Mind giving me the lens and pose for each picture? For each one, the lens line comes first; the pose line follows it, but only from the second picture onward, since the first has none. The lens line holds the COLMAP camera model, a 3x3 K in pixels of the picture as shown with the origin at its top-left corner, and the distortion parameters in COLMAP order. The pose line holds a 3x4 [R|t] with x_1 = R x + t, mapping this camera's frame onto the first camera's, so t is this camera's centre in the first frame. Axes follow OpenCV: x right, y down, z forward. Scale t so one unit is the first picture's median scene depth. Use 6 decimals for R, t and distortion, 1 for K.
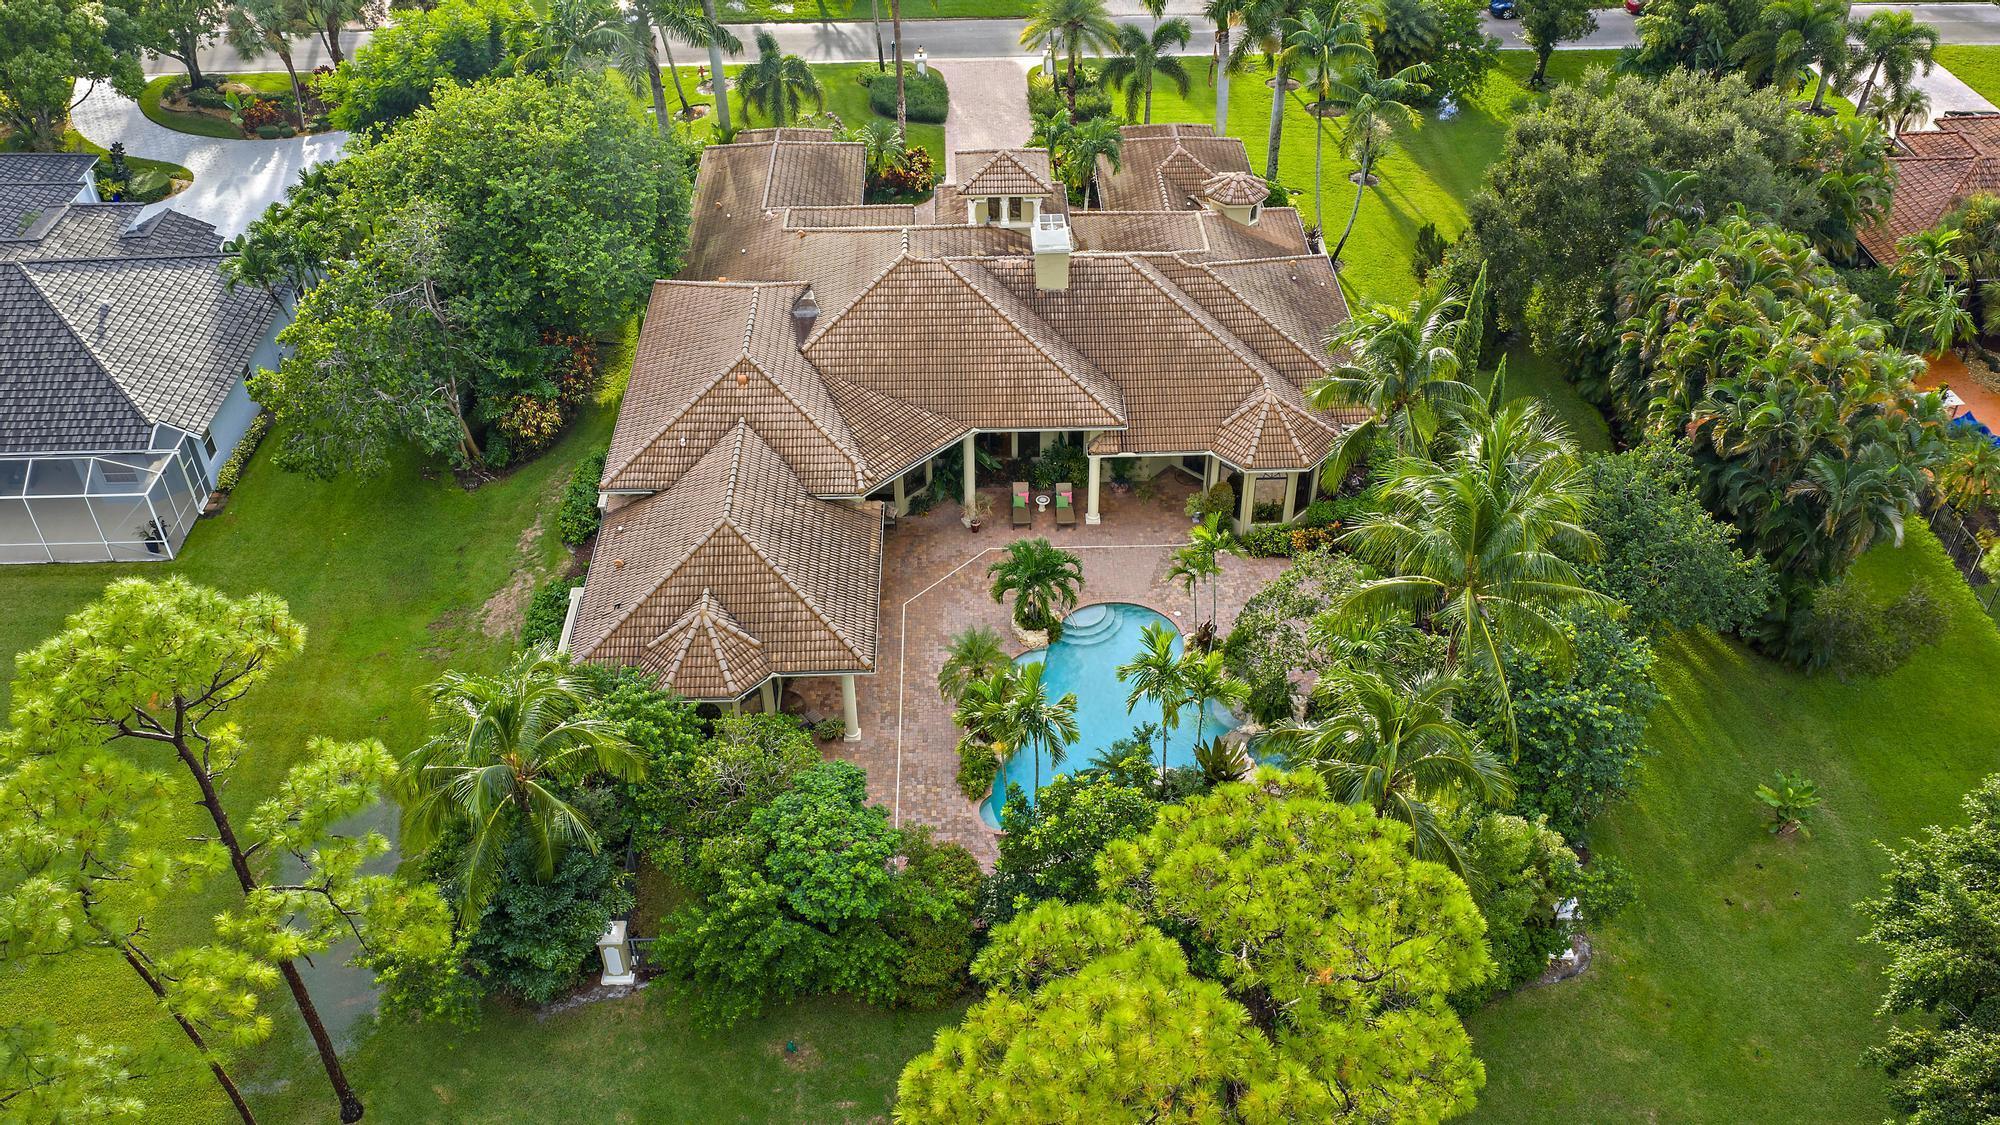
lens RADIAL K [[1655.6, 0, 1007.9], [0, 1655.6, 556.6], [0, 0, 1]] dist [0.025831, -0.045160]
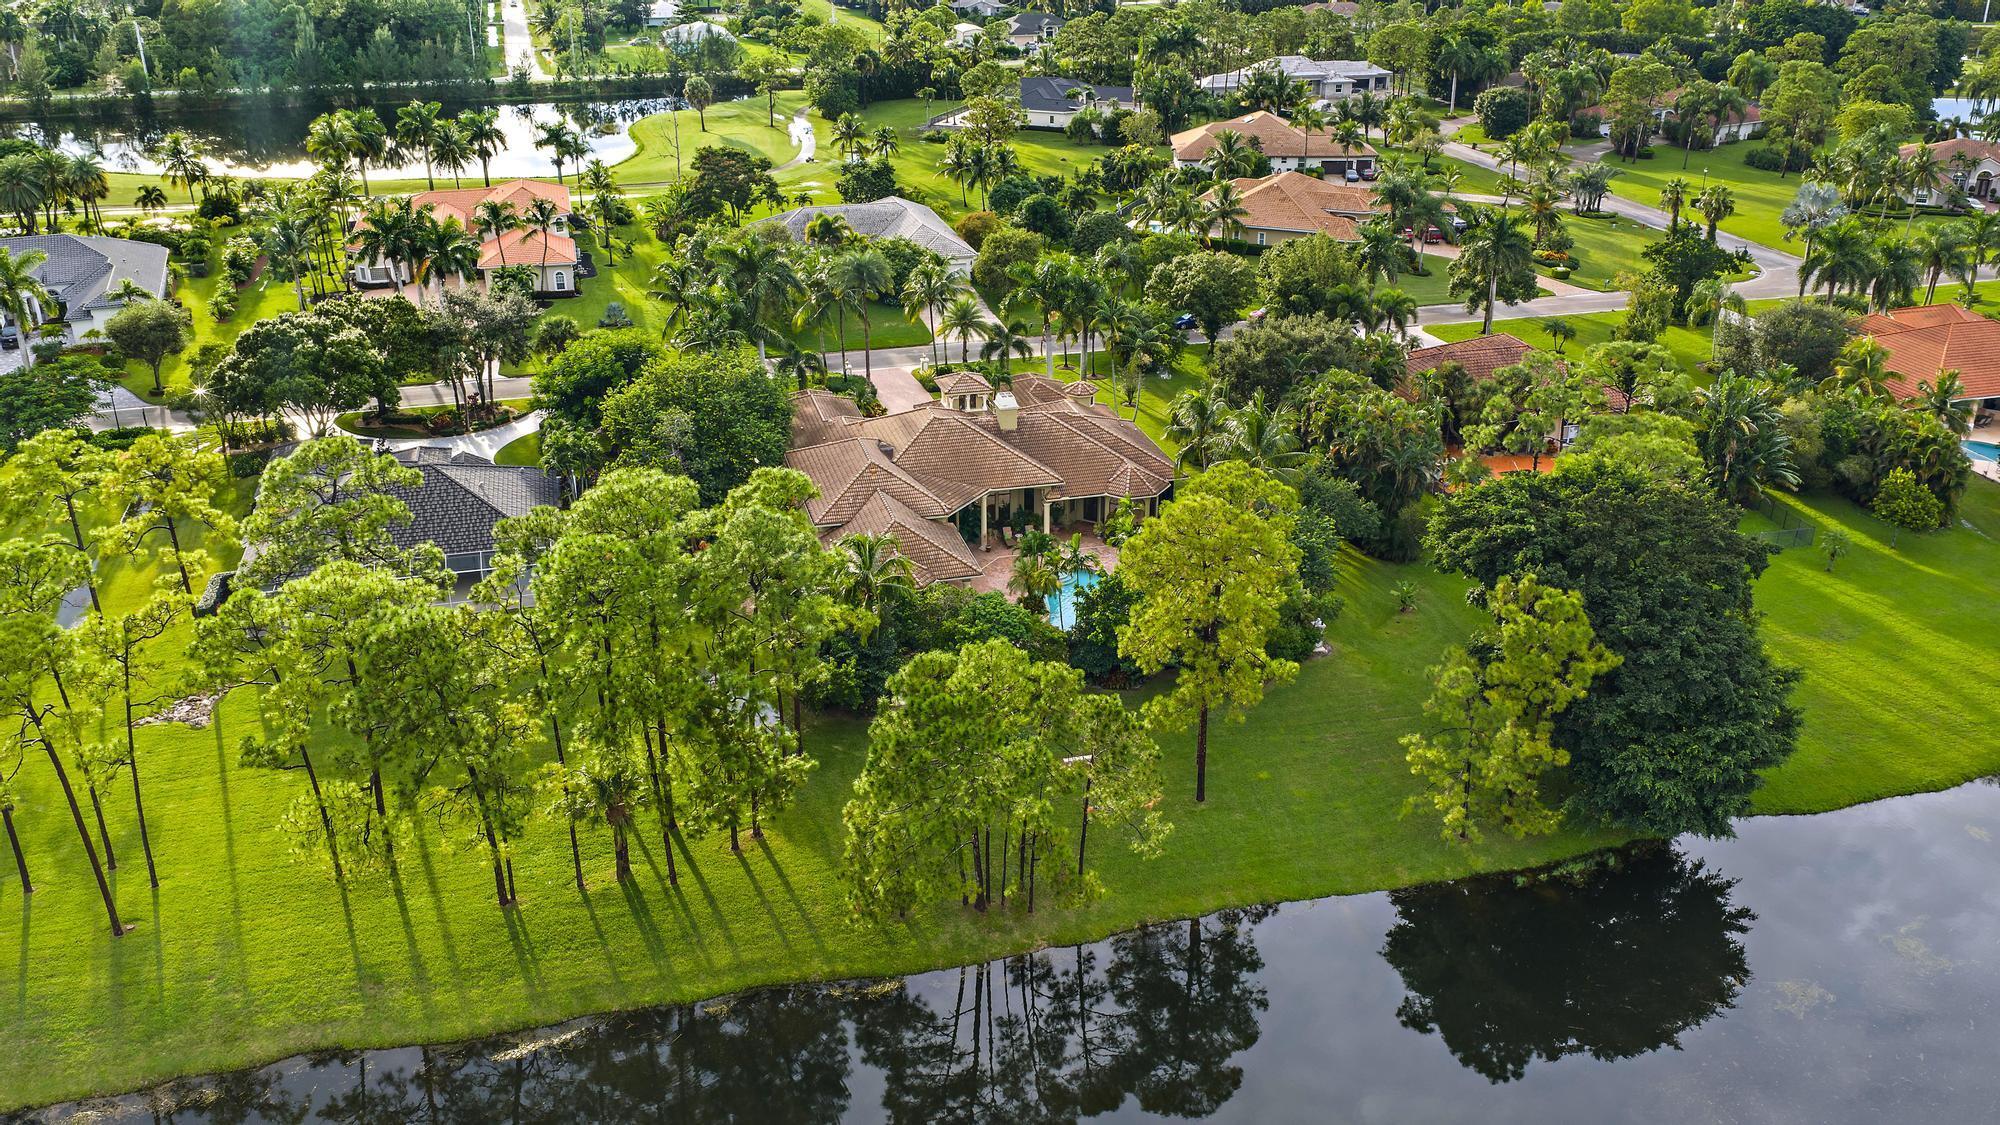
lens RADIAL K [[1655.6, 0, 1007.9], [0, 1655.6, 556.6], [0, 0, 1]] dist [0.025831, -0.045160]
pose [[0.973899, -0.089249, 0.208699, -0.388581], [0.139849, 0.960142, -0.242013, 0.445324], [-0.178781, 0.264882, 0.947562, -0.783192]]
